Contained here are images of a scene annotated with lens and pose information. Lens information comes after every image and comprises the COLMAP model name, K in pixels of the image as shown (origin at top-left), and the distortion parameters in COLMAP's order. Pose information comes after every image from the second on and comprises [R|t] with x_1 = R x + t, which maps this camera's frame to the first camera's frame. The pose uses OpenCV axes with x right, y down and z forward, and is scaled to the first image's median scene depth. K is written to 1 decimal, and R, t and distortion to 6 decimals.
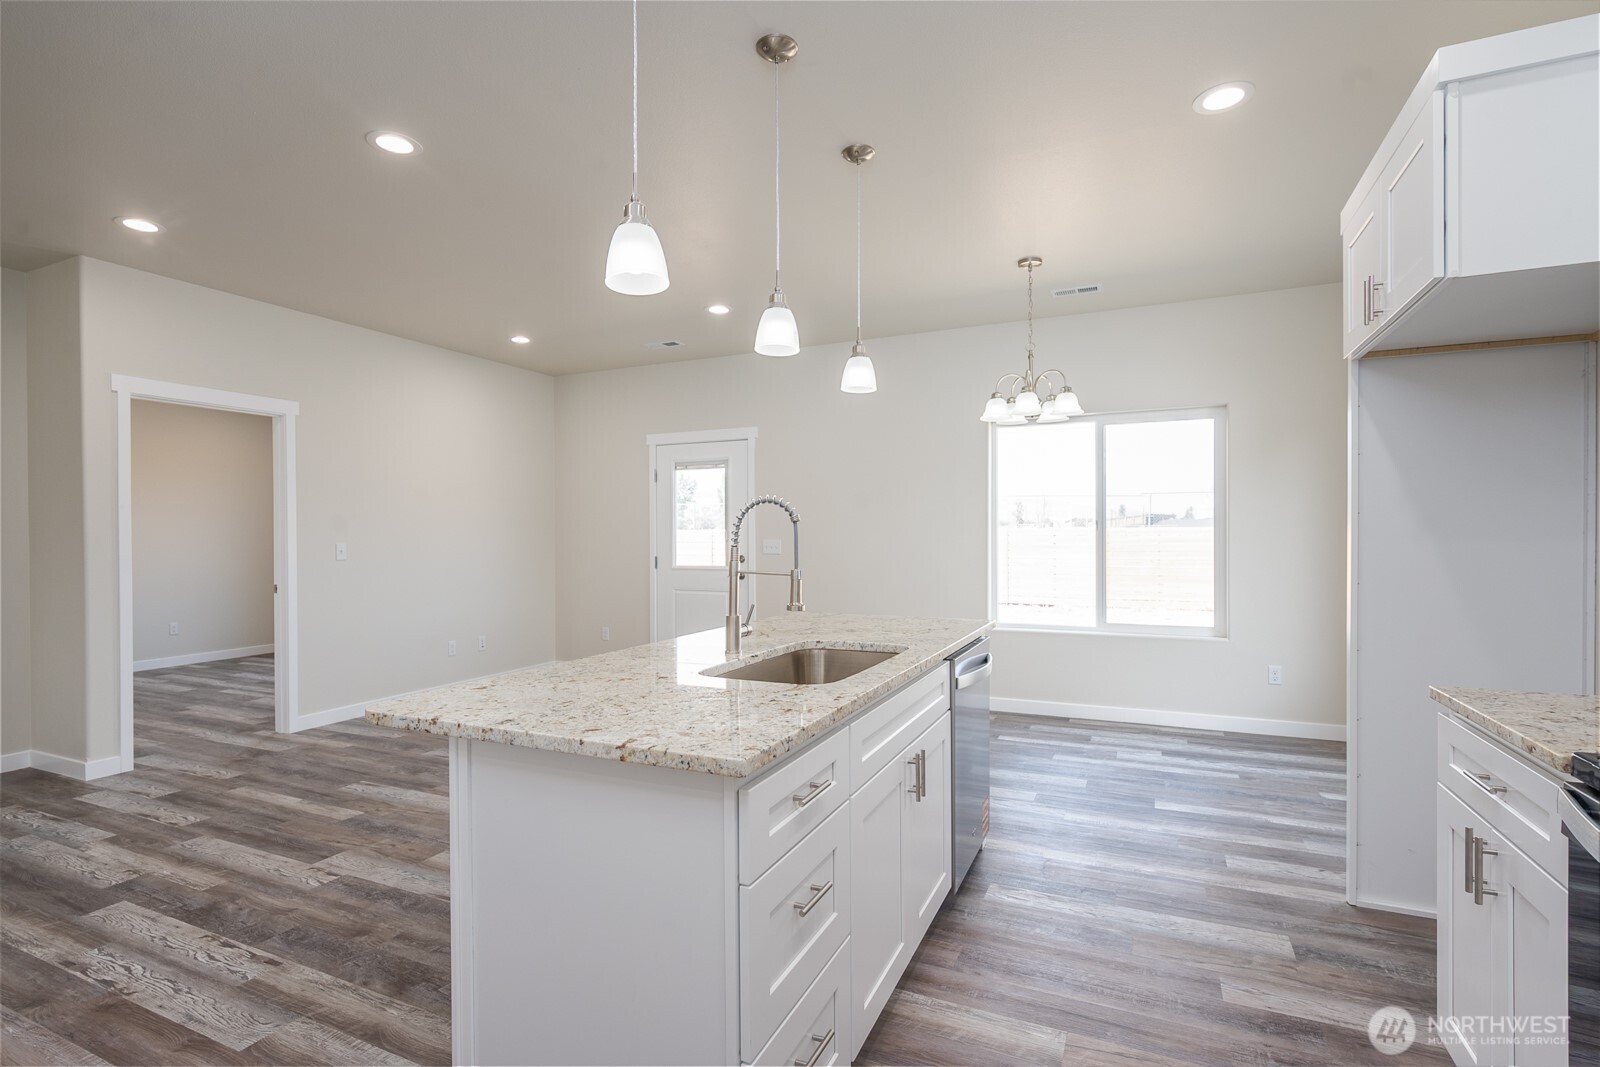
lens RADIAL K [[760.8, 0, 800.7], [0, 760.8, 539.2], [0, 0, 1]] dist [-0.001759, 0.000468]
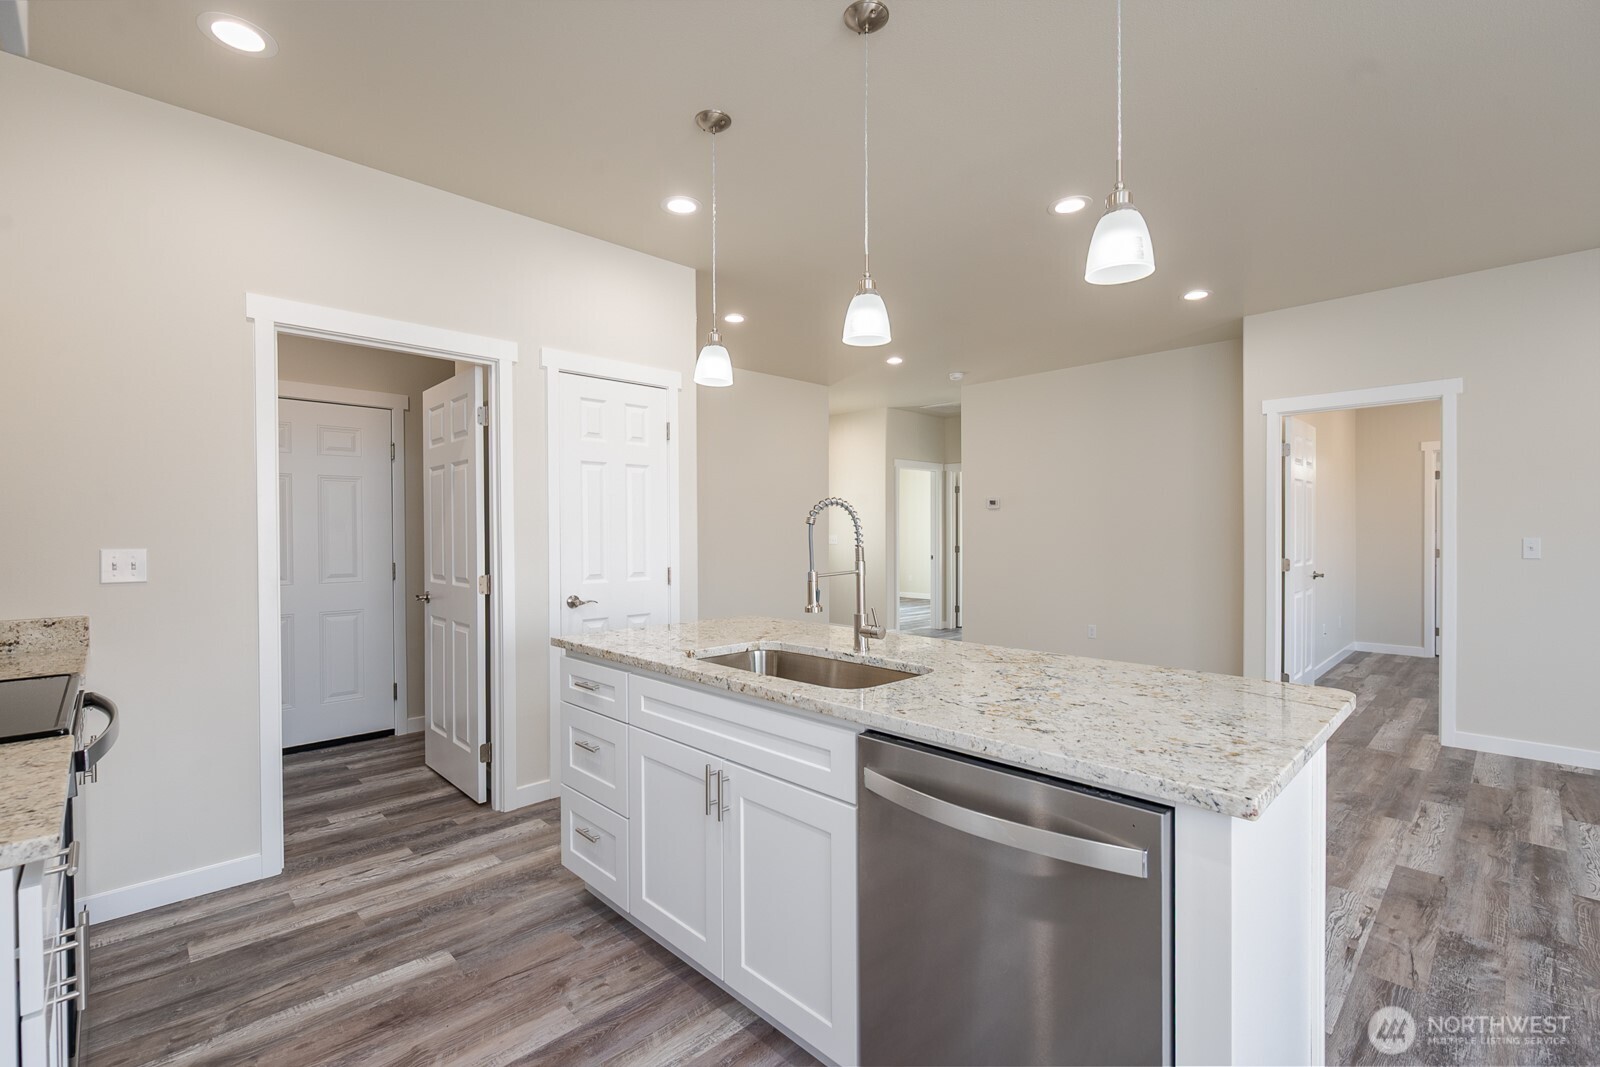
lens RADIAL K [[709.0, 0, 803.3], [0, 709.0, 539.0], [0, 0, 1]] dist [-0.000003, 0.000462]
pose [[-0.357220, 0.017958, -0.933848, 0.600063], [0.003304, 0.999833, 0.017963, -0.013501], [0.934015, 0.003332, -0.357219, 0.907765]]
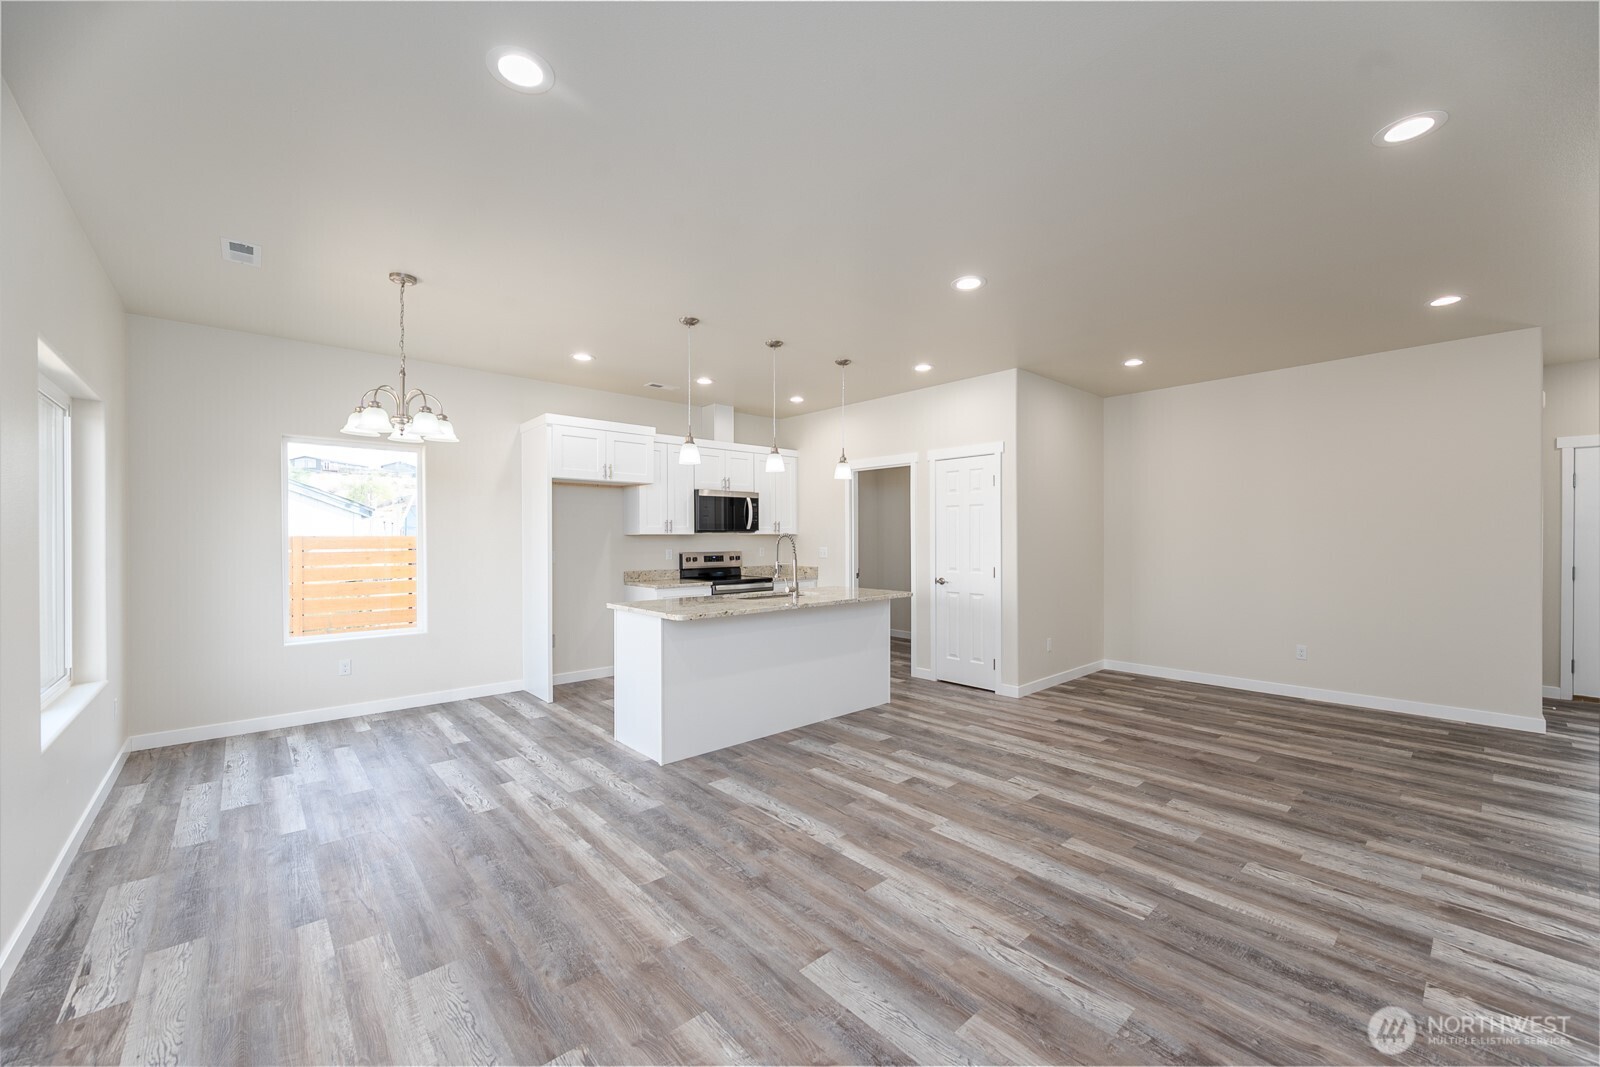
lens RADIAL K [[625.9, 0, 800.9], [0, 625.9, 536.6], [0, 0, 1]] dist [-0.002192, 0.000125]
pose [[-0.915794, 0.009057, 0.401546, -0.647374], [0.009894, 0.999951, 0.000011, -0.031401], [-0.401526, 0.003983, -0.915839, 2.013703]]
